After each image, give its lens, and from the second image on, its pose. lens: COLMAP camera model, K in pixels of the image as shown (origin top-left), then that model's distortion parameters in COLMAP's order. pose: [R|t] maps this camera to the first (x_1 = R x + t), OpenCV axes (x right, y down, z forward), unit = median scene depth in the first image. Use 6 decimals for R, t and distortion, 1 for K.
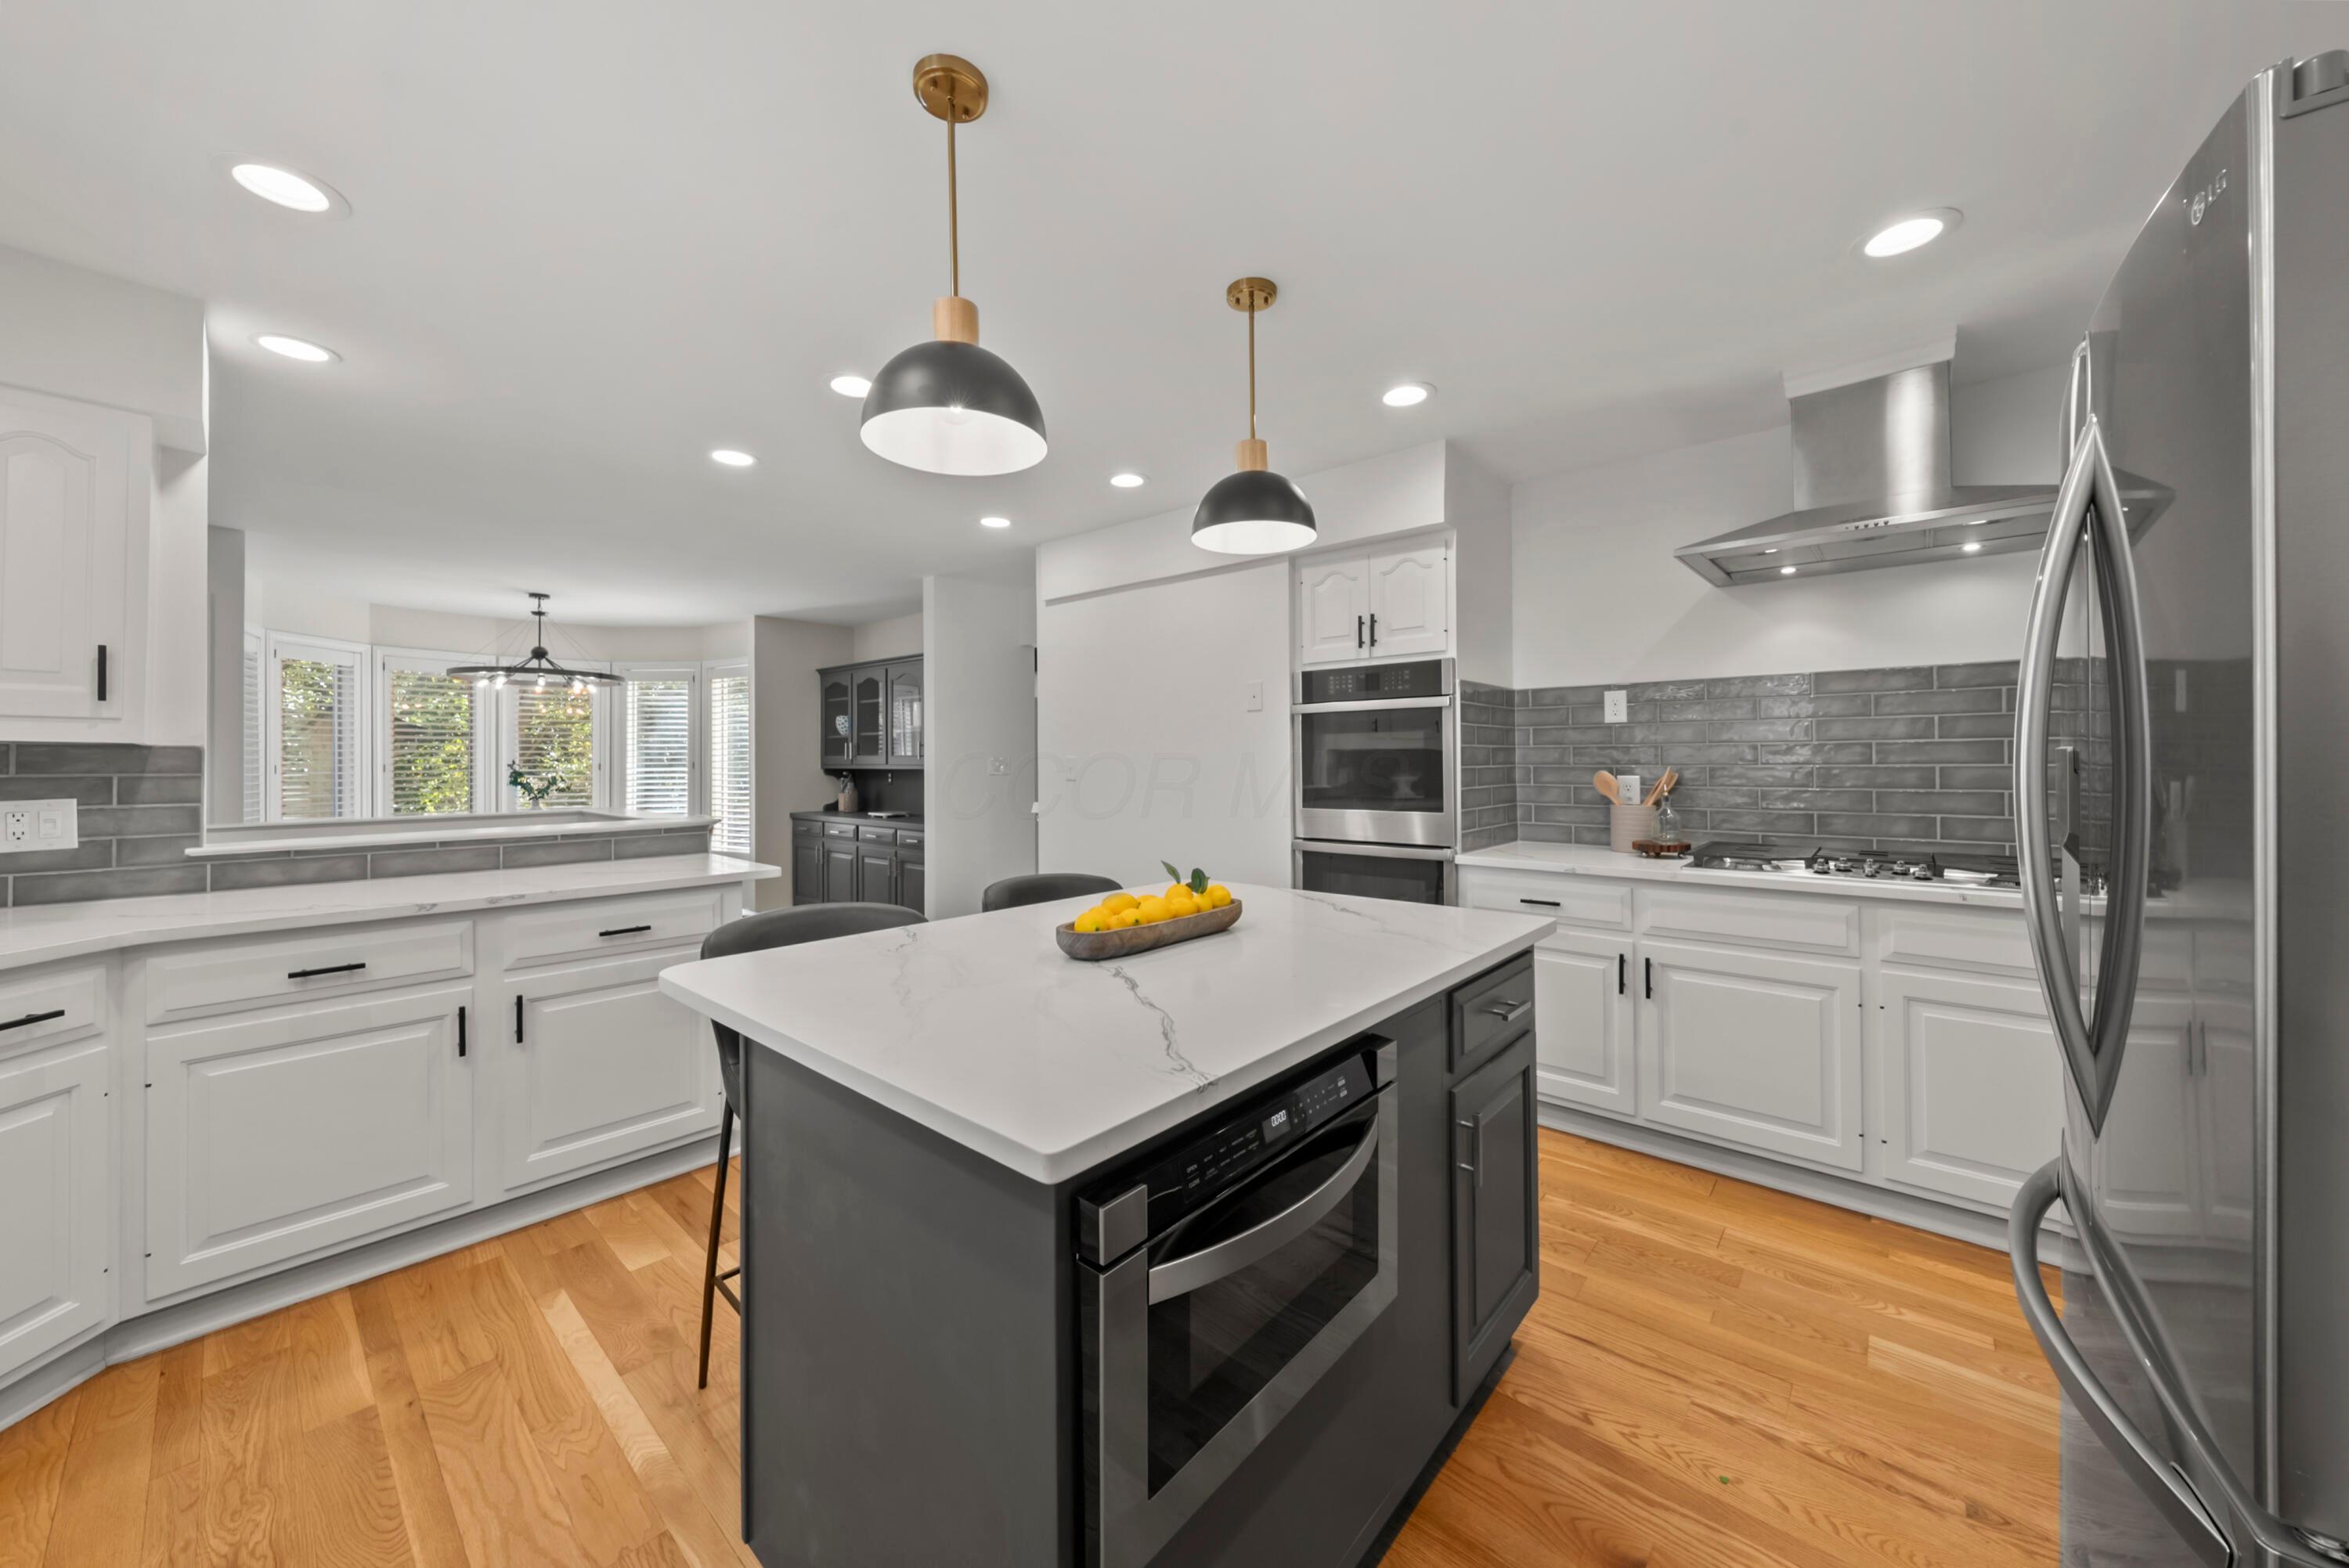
lens RADIAL K [[863.7, 0, 1168.7], [0, 863.7, 759.1], [0, 0, 1]] dist [-0.001668, 0.000068]
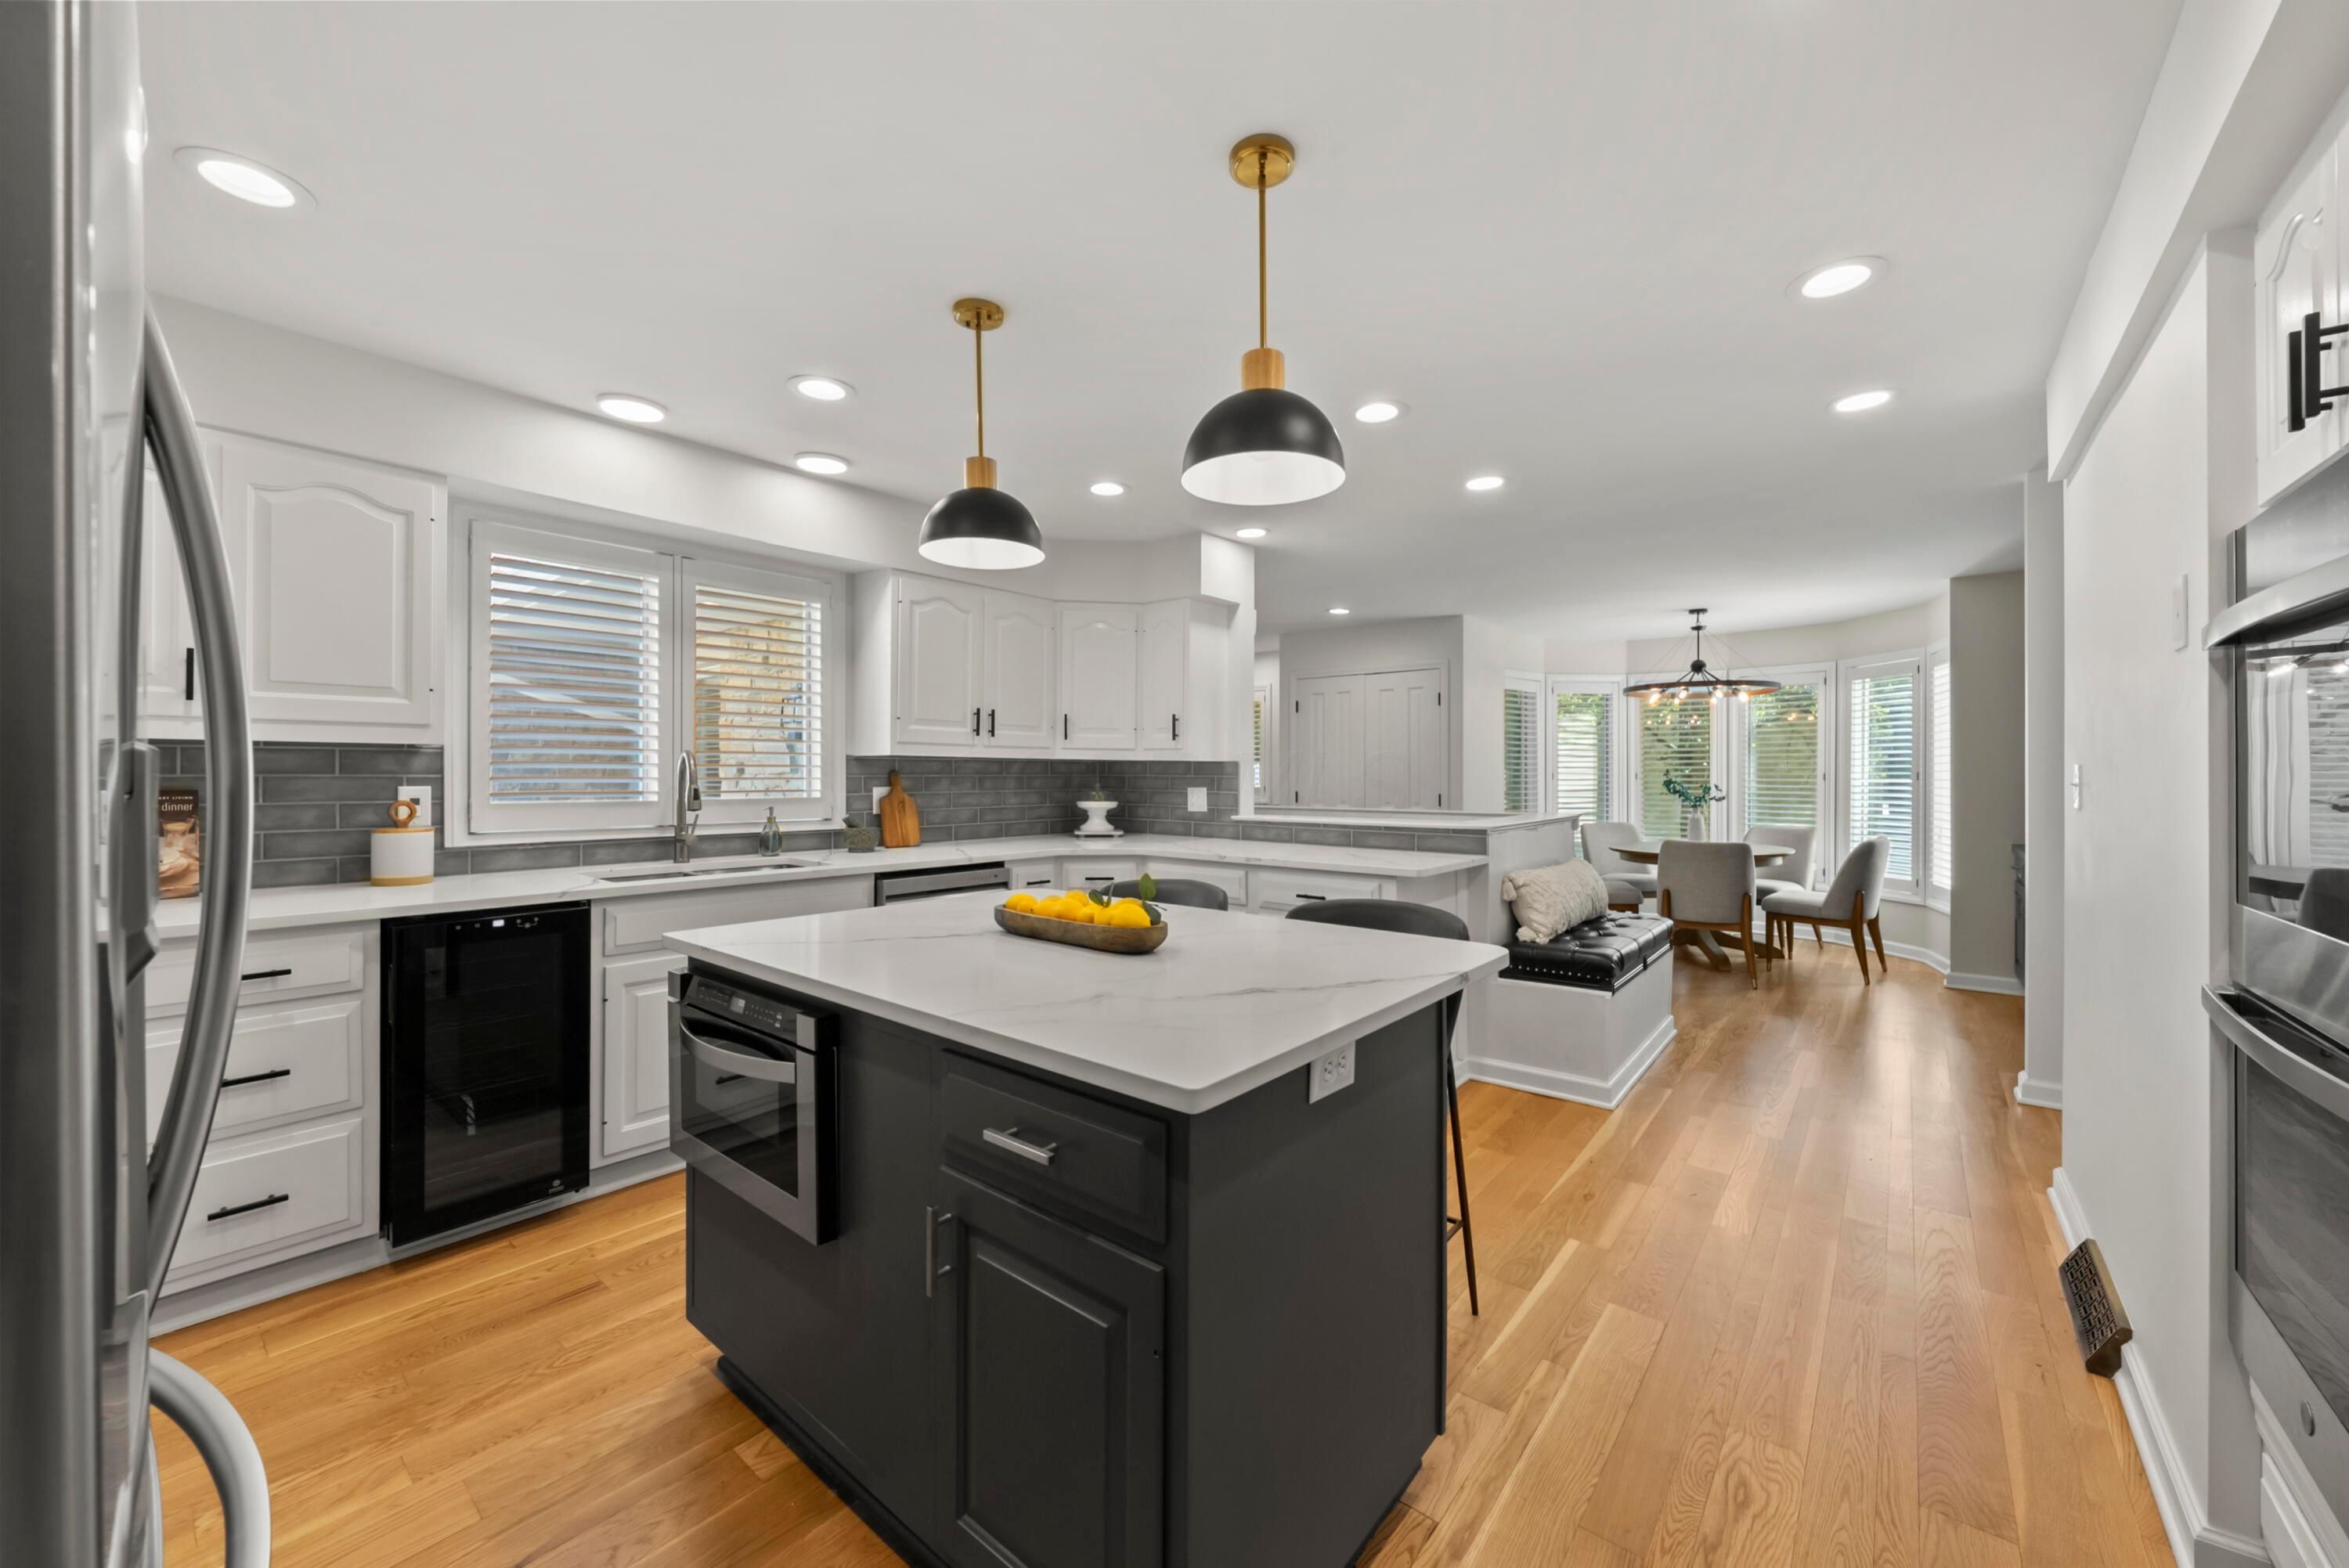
lens RADIAL K [[888.1, 0, 1170.4], [0, 888.1, 777.1], [0, 0, 1]] dist [-0.003922, -0.000188]
pose [[0.033976, 0.009312, -0.999379, 0.399134], [0.001939, 0.999954, 0.009383, 0.000320], [0.999421, -0.002257, 0.033957, 0.399024]]
